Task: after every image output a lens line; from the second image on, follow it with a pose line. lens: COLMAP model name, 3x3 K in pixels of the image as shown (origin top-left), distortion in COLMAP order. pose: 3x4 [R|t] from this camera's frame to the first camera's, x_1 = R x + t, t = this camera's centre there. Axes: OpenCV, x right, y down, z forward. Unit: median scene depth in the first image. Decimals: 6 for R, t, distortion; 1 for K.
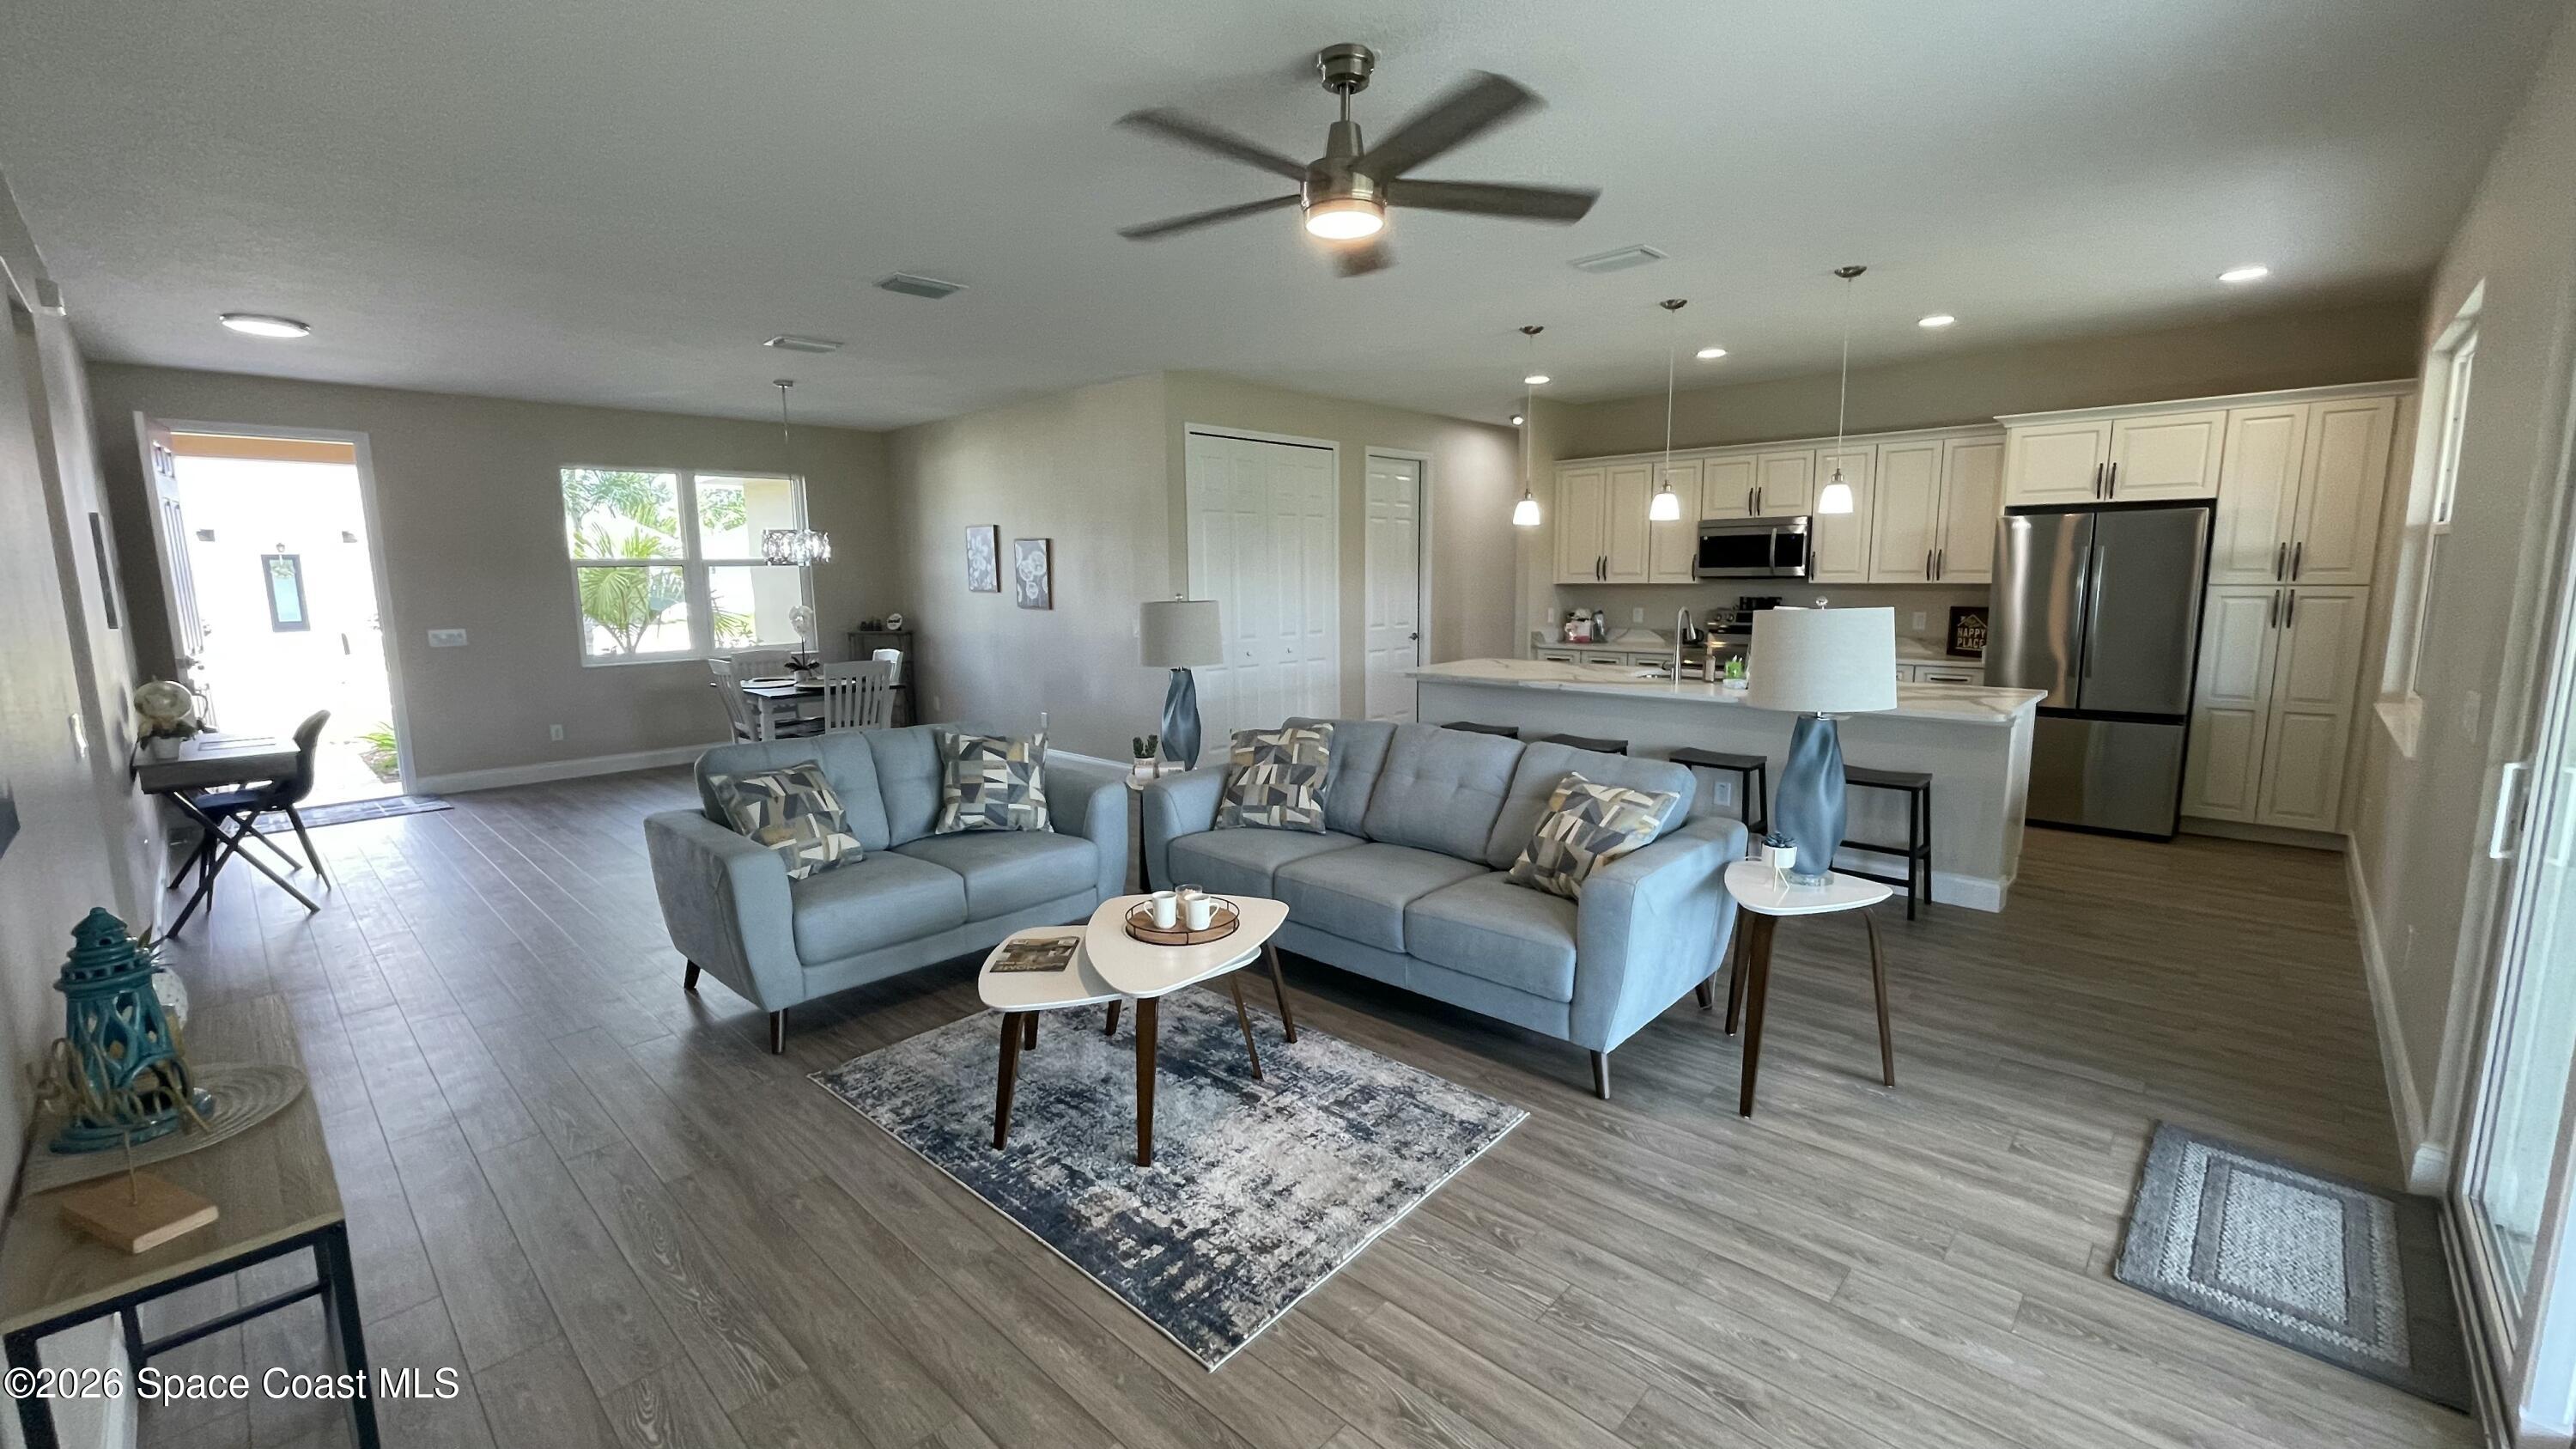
lens RADIAL K [[1037.8, 0, 1283.2], [0, 1037.8, 725.1], [0, 0, 1]] dist [-0.002604, 0.000297]
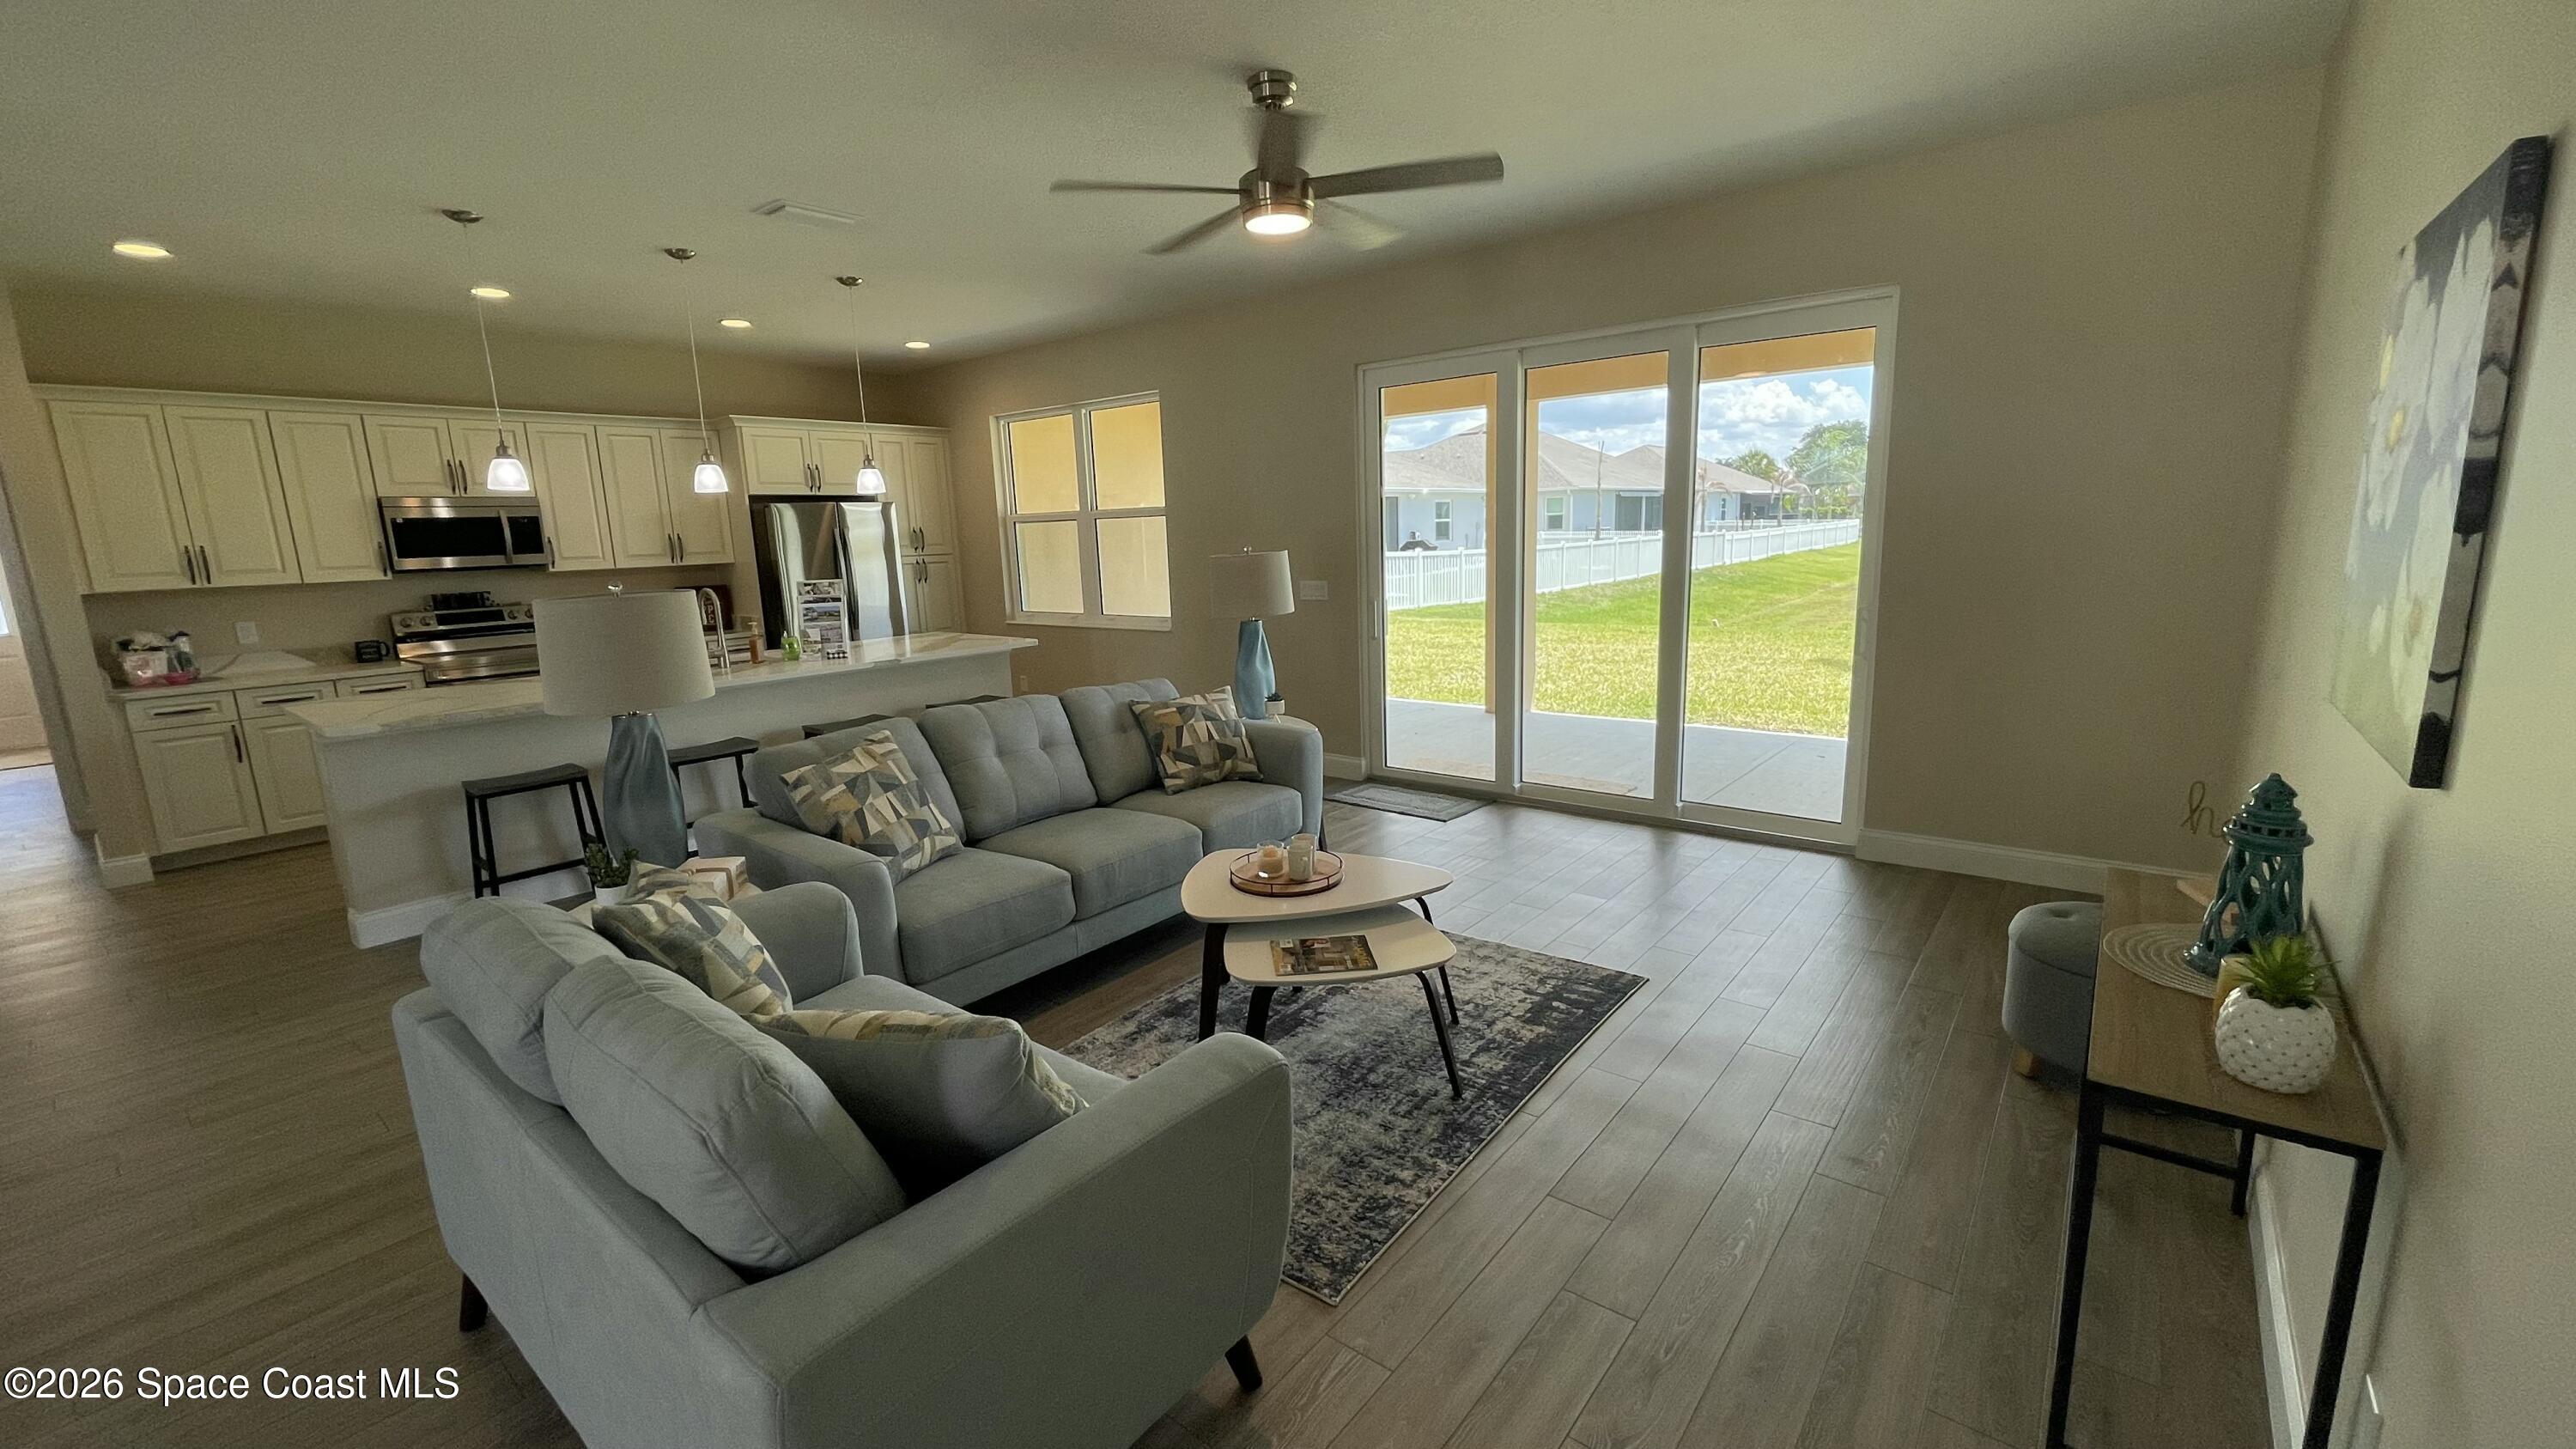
lens RADIAL K [[1037.8, 0, 1283.2], [0, 1037.8, 725.1], [0, 0, 1]] dist [-0.002604, 0.000297]
pose [[-0.076898, -0.171959, 0.982098, -0.767533], [0.181807, 0.966082, 0.183390, -0.096476], [-0.980323, 0.192655, -0.043027, 0.743511]]
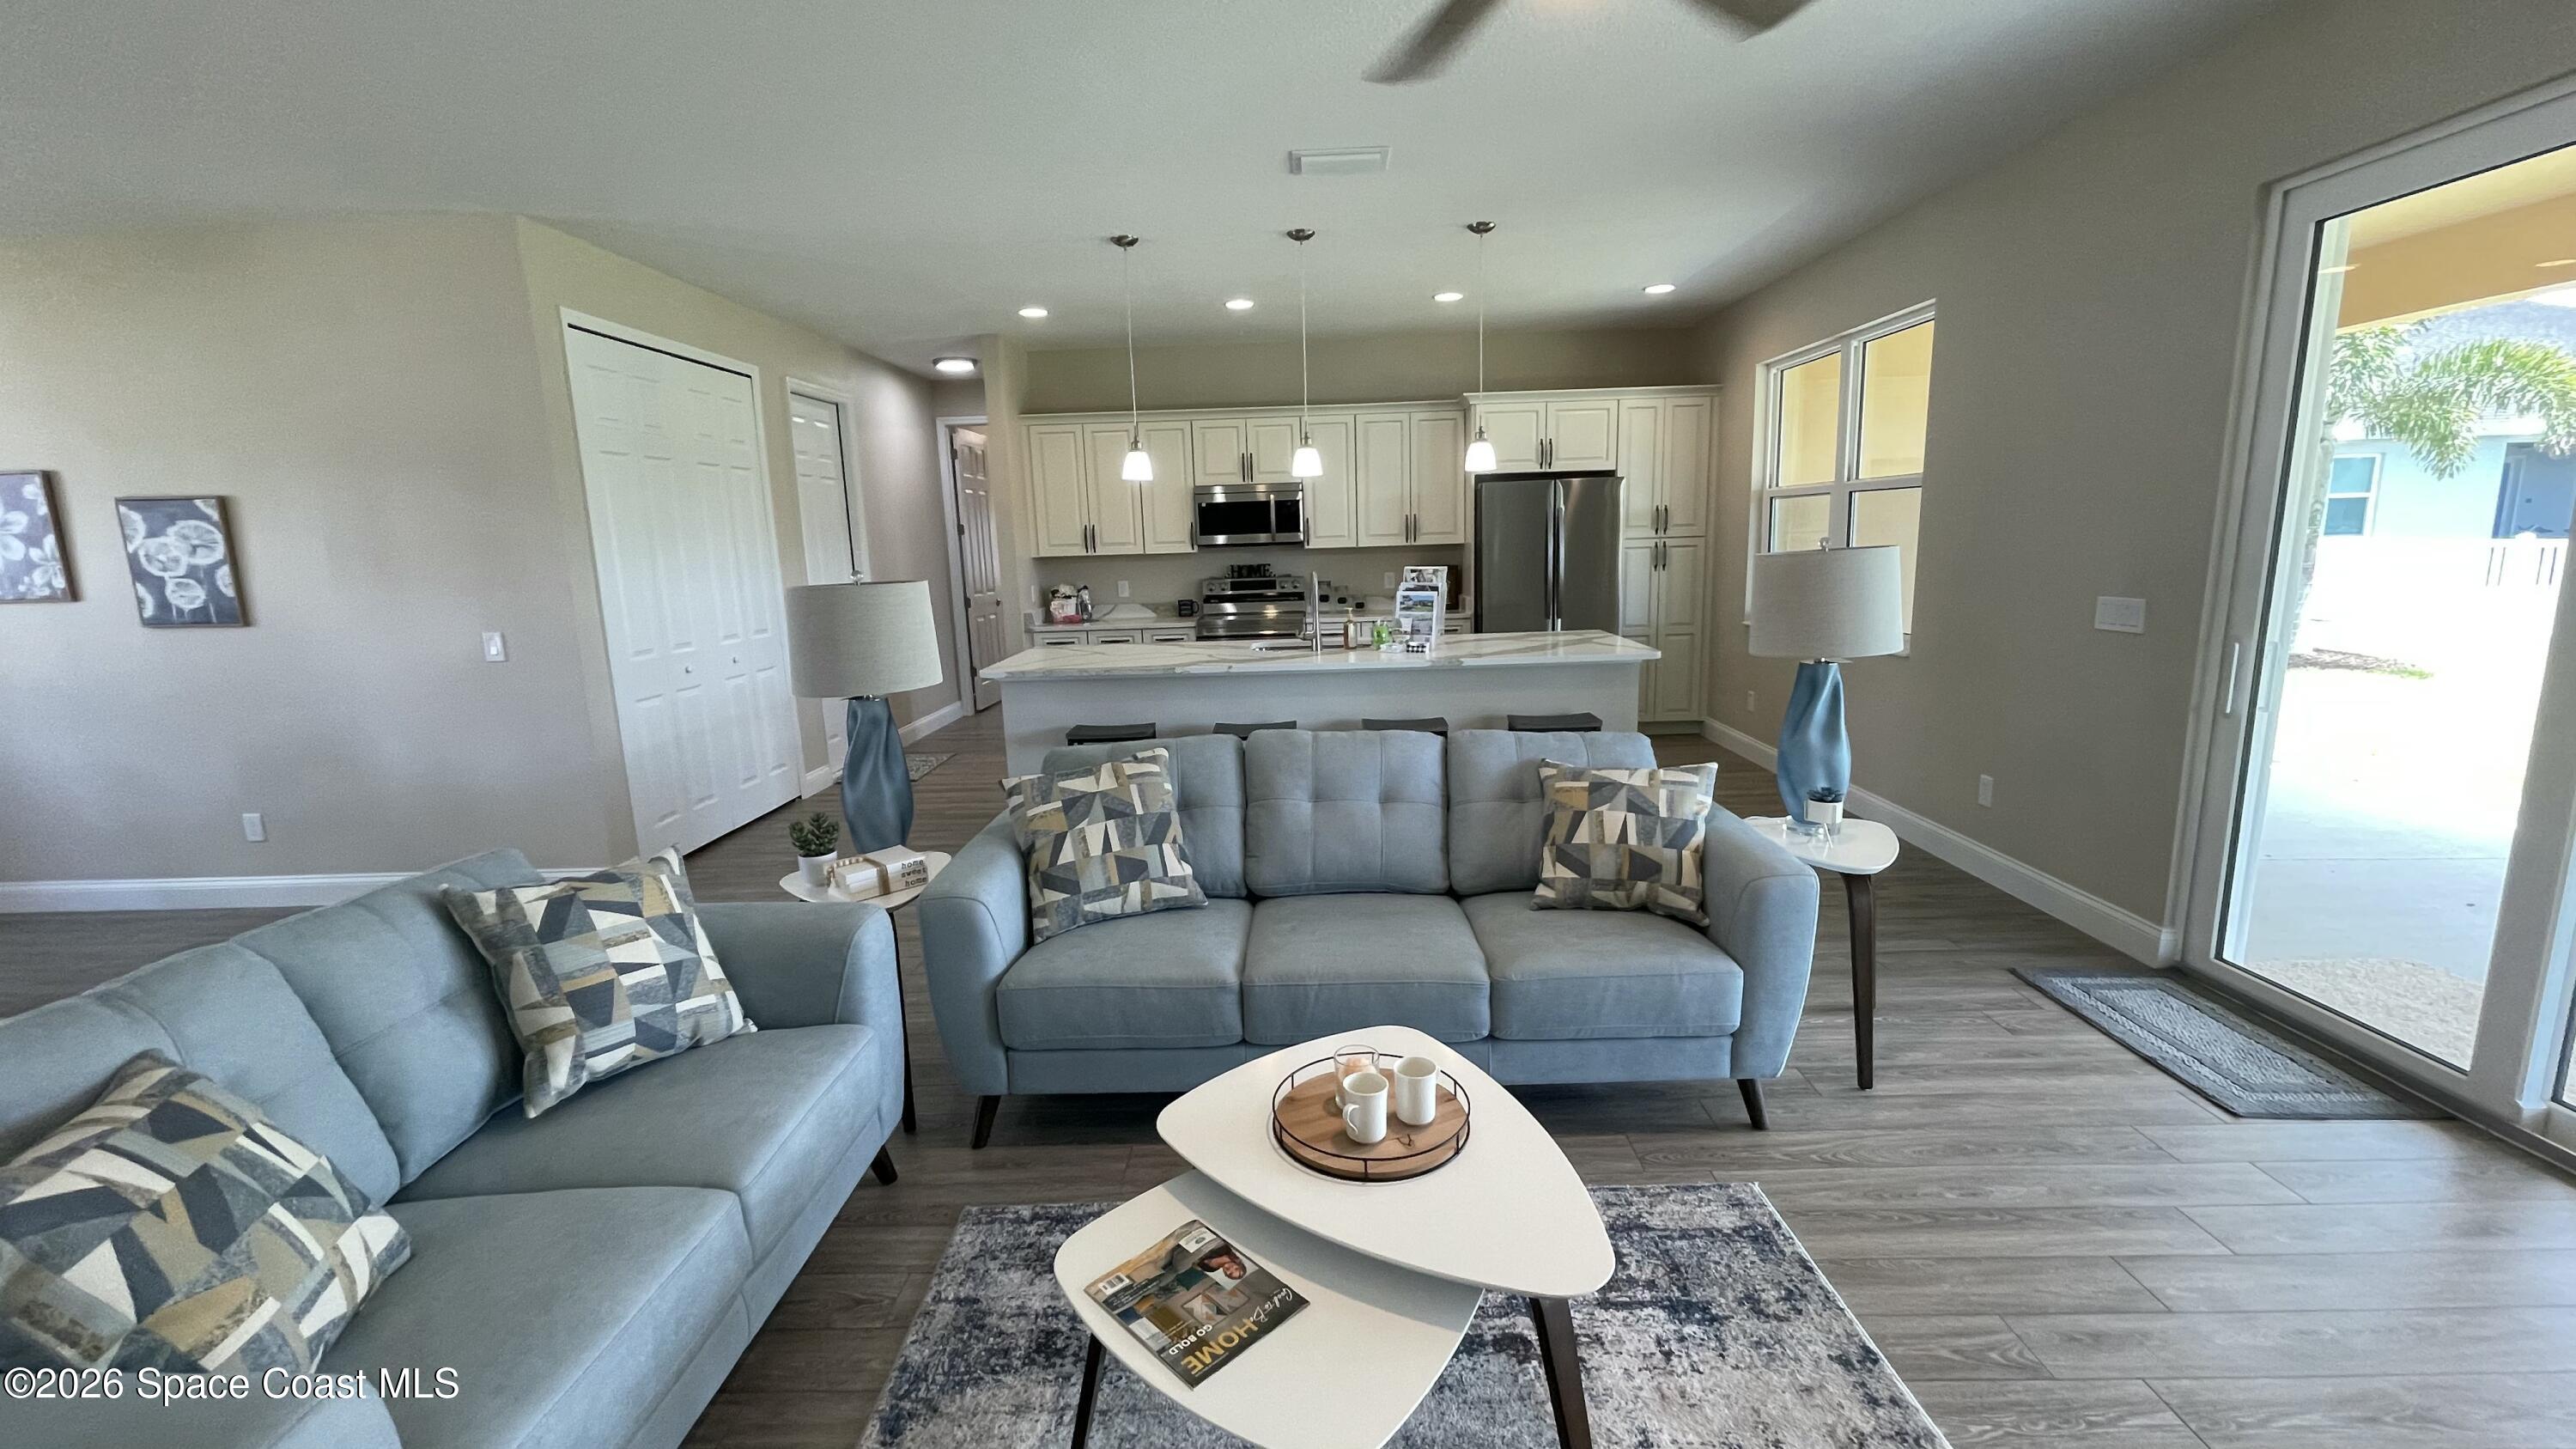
lens RADIAL K [[1037.8, 0, 1283.2], [0, 1037.8, 725.1], [0, 0, 1]] dist [-0.002604, 0.000297]
pose [[0.739367, -0.132114, 0.660213, -0.356088], [0.122137, 0.990609, 0.061449, -0.049852], [-0.662132, 0.035203, 0.748560, 0.430280]]
